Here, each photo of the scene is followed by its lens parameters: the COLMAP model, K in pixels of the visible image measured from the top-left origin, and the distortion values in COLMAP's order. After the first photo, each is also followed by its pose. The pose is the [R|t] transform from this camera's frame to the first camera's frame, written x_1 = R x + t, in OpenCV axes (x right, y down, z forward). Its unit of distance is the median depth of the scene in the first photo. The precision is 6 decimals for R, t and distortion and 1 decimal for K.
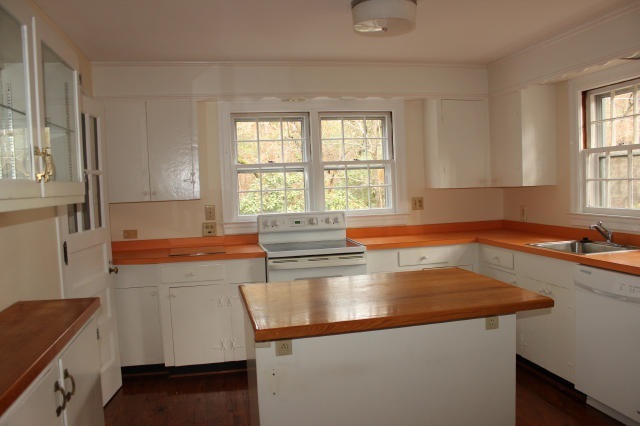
lens RADIAL K [[559.8, 0, 320.7], [0, 559.8, 219.4], [0, 0, 1]] dist [-0.051446, 0.024174]
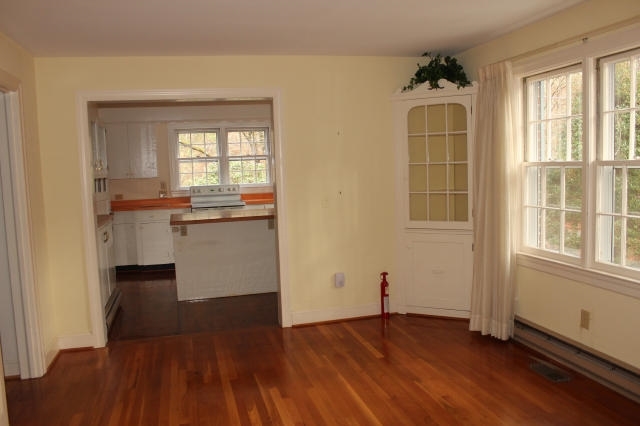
lens RADIAL K [[559.8, 0, 320.4], [0, 559.8, 210.5], [0, 0, 1]] dist [-0.051446, 0.024174]
pose [[0.999423, -0.000967, 0.033944, 0.244076], [0.000024, 0.999614, 0.027775, 0.019891], [-0.033958, -0.027758, 0.999038, -0.807041]]
